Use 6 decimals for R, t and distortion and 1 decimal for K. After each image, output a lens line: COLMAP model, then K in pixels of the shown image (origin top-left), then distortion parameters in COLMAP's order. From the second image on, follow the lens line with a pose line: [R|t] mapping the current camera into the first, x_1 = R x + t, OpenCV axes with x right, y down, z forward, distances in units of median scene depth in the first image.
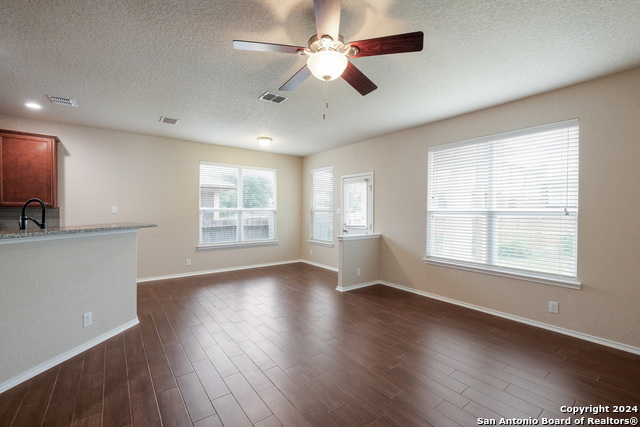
lens RADIAL K [[277.4, 0, 322.4], [0, 277.4, 212.3], [0, 0, 1]] dist [-0.001439, -0.001027]
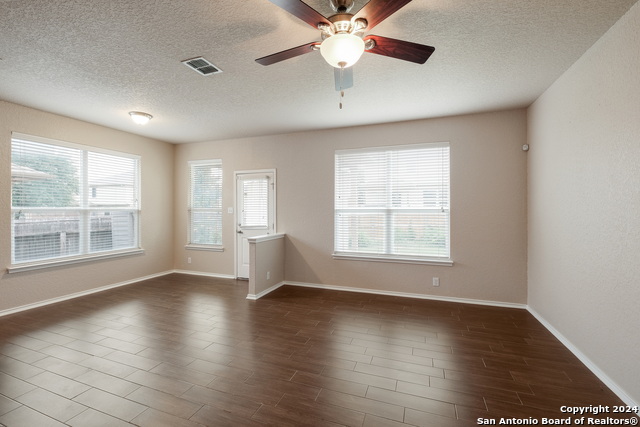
lens RADIAL K [[277.4, 0, 322.0], [0, 277.4, 207.7], [0, 0, 1]] dist [-0.001439, -0.001027]
pose [[0.841841, -0.001913, 0.539722, -0.219617], [0.008140, 0.999925, -0.009154, -0.002085], [-0.539664, 0.012100, 0.841794, 0.113292]]
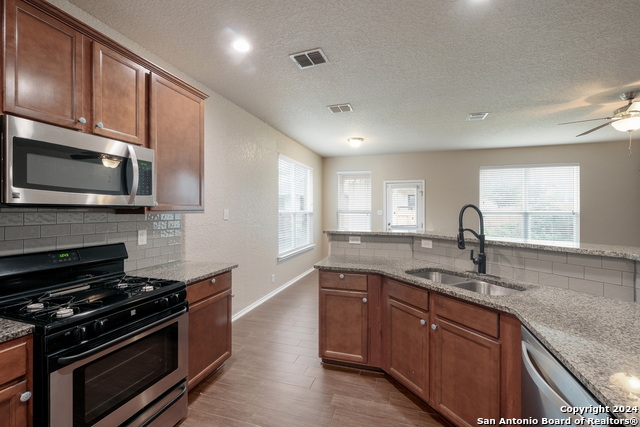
lens RADIAL K [[277.4, 0, 320.4], [0, 277.4, 211.1], [0, 0, 1]] dist [-0.001439, -0.001027]
pose [[0.817440, -0.005621, 0.575986, -0.959017], [0.006013, 0.999981, 0.001225, -0.016361], [-0.575982, 0.002462, 0.817459, 0.301704]]
